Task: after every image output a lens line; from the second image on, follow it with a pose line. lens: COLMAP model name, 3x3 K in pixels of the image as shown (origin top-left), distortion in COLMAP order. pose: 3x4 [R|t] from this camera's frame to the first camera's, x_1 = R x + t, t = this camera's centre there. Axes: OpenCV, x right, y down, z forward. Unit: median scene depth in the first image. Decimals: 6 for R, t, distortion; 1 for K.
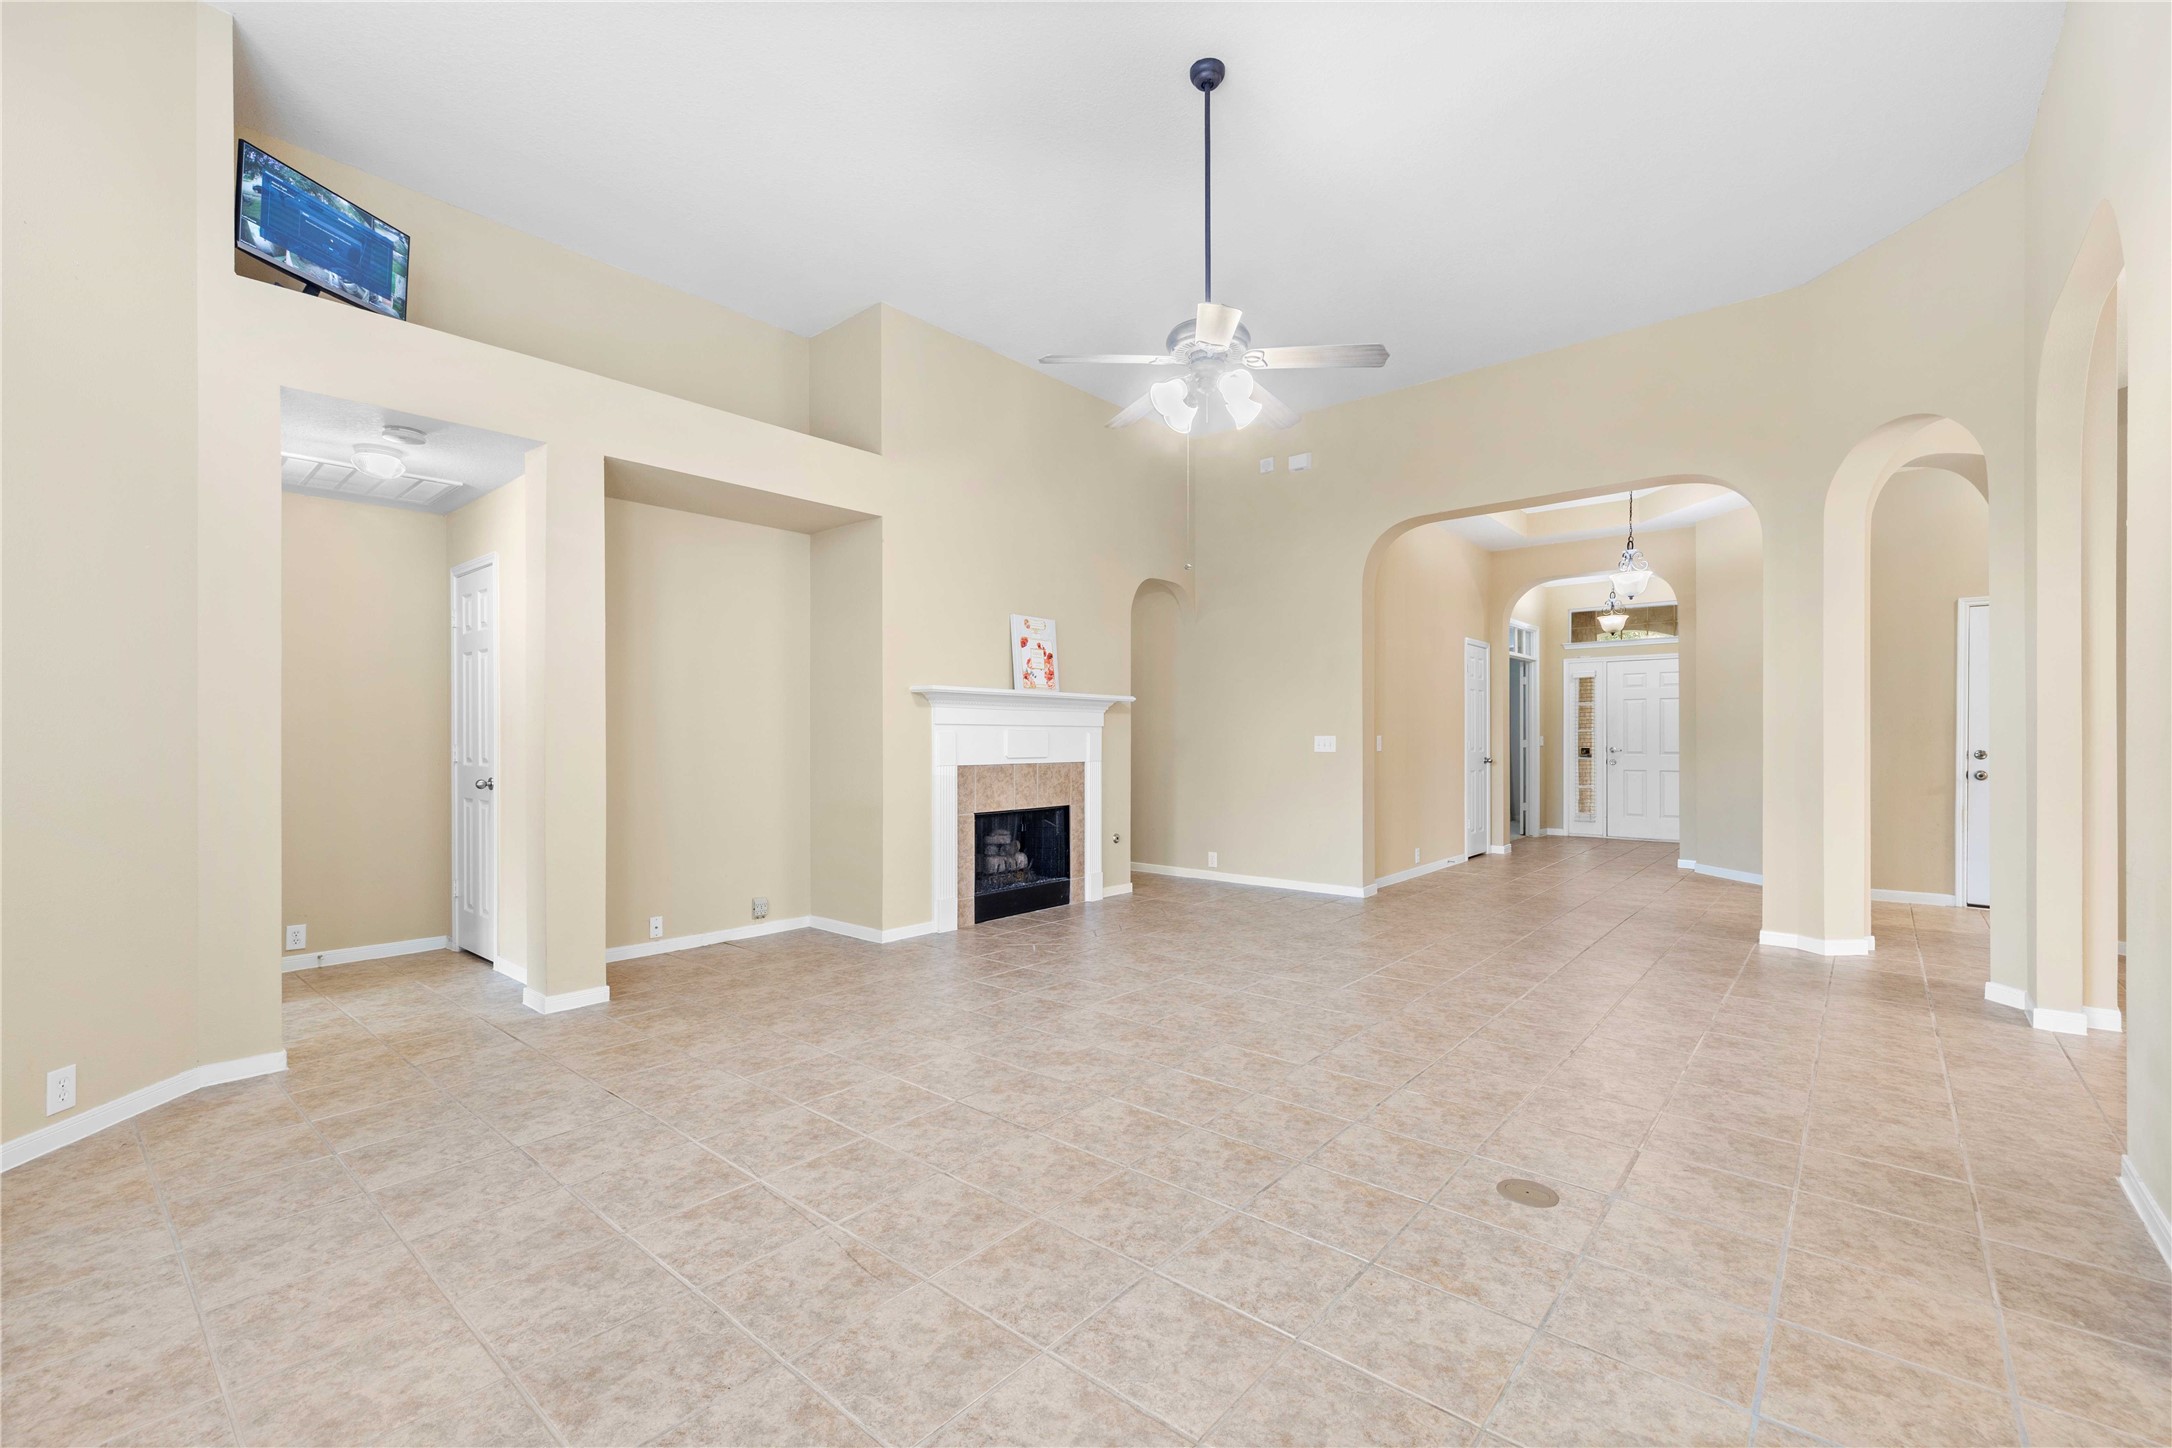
lens RADIAL K [[918.2, 0, 1103.3], [0, 918.2, 750.9], [0, 0, 1]] dist [0.005878, 0.000865]
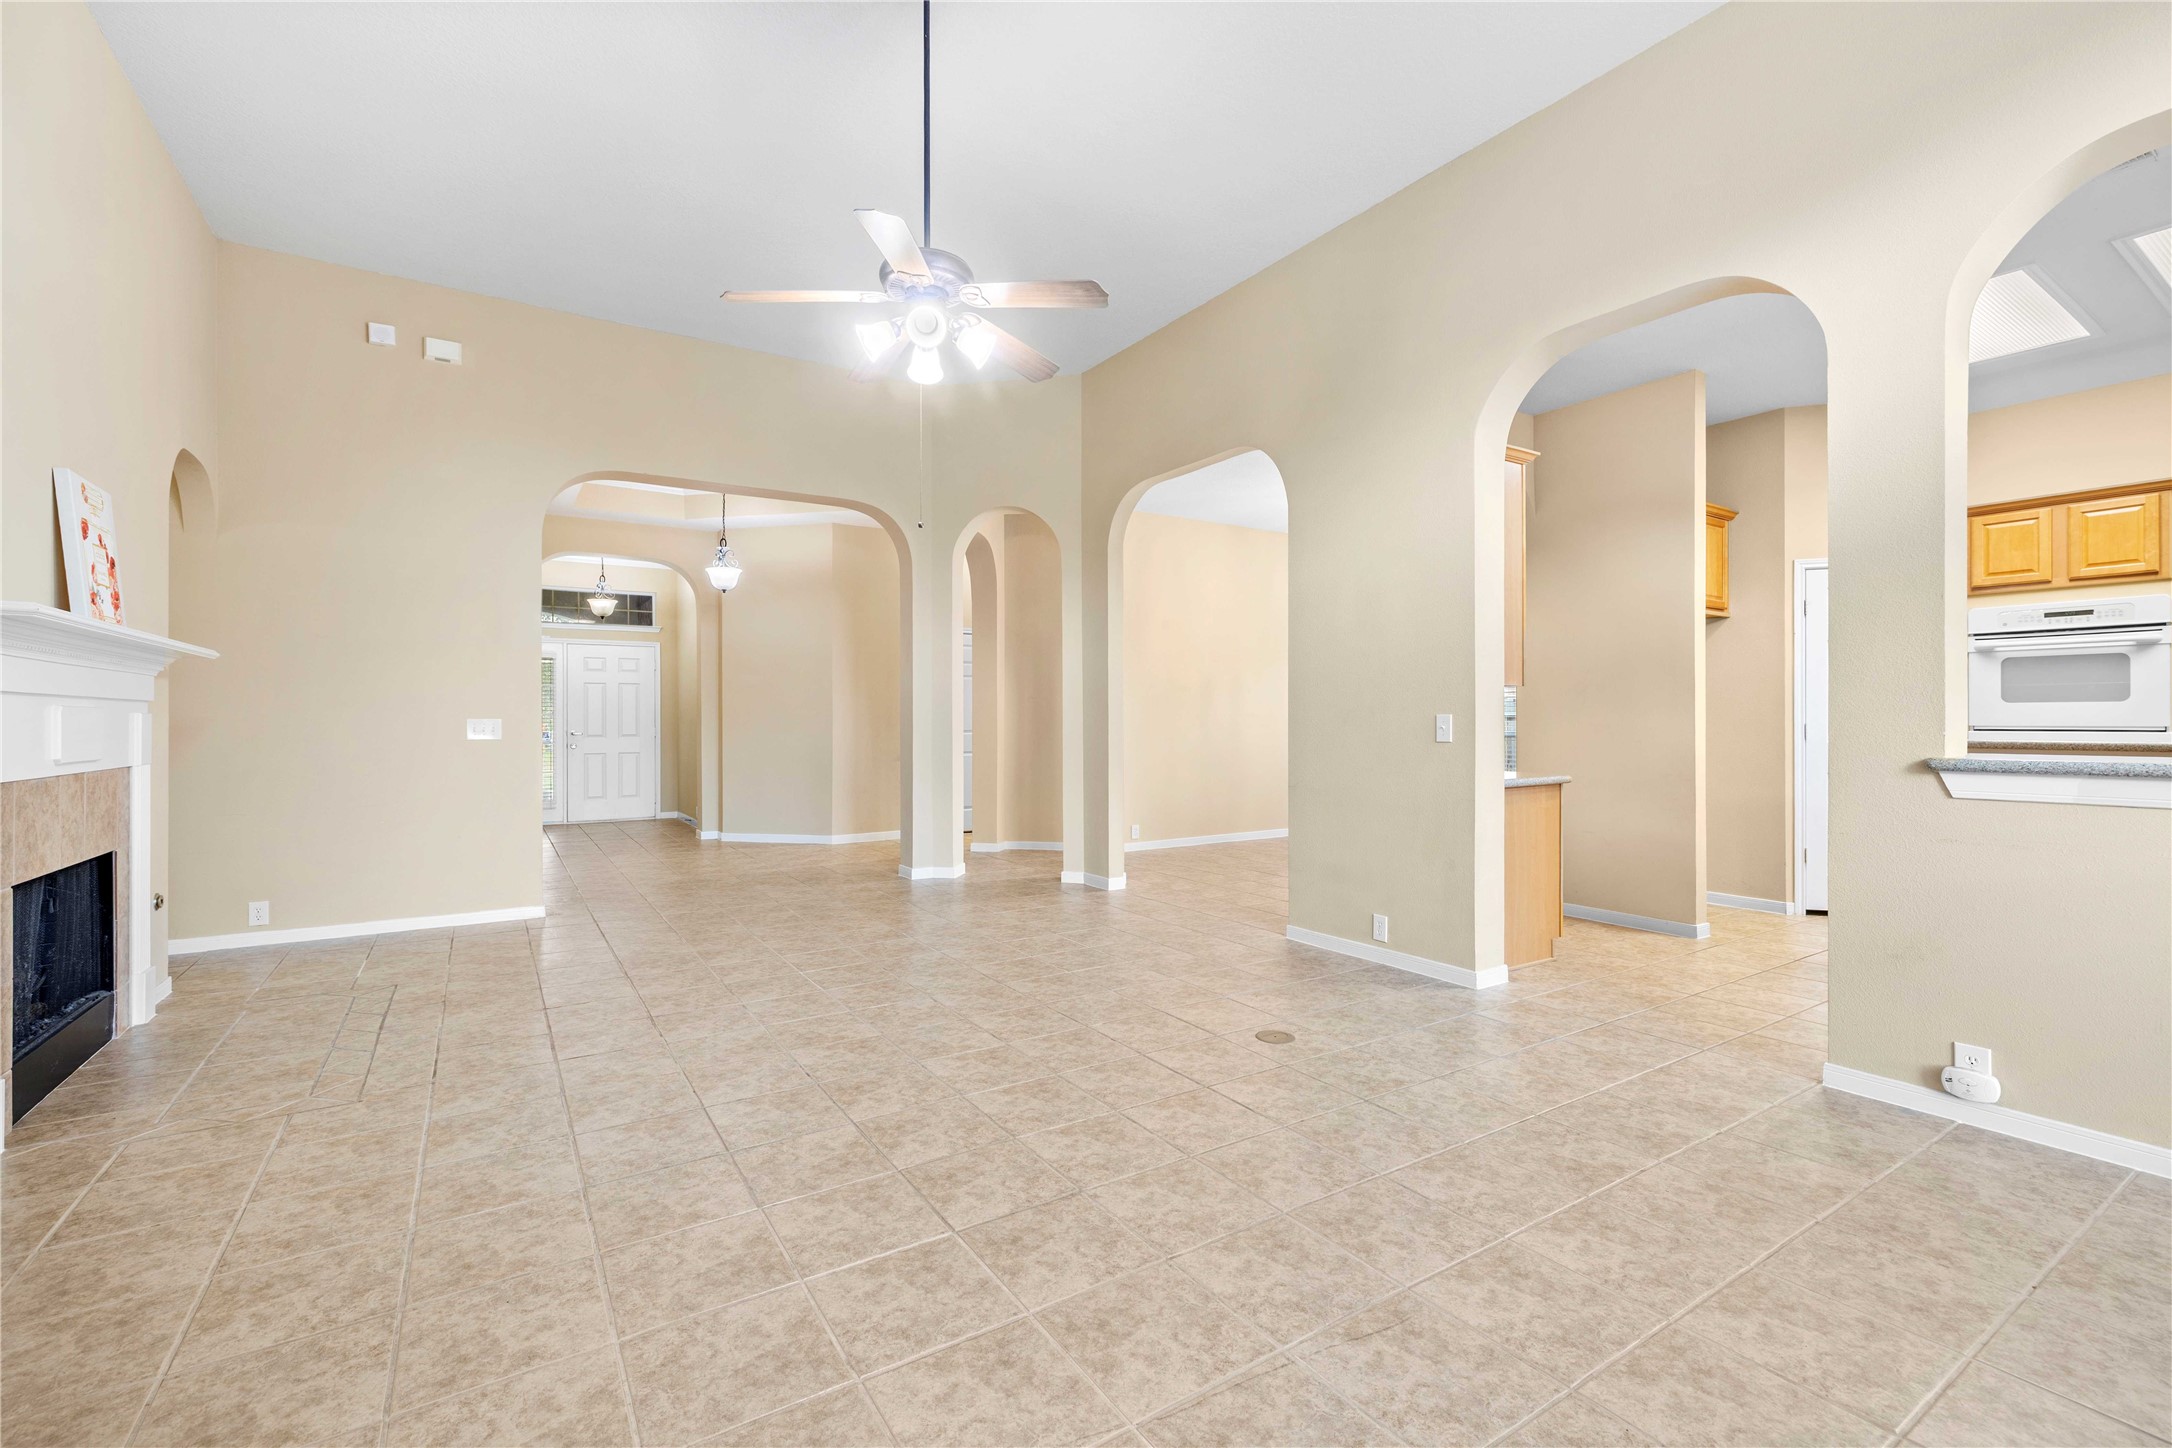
lens RADIAL K [[918.2, 0, 1073.6], [0, 918.2, 716.3], [0, 0, 1]] dist [0.005878, 0.000865]
pose [[0.304387, 0.004626, 0.952537, -0.598855], [0.013960, 0.999859, -0.009317, -0.007200], [-0.952446, 0.016133, 0.304280, 0.508514]]
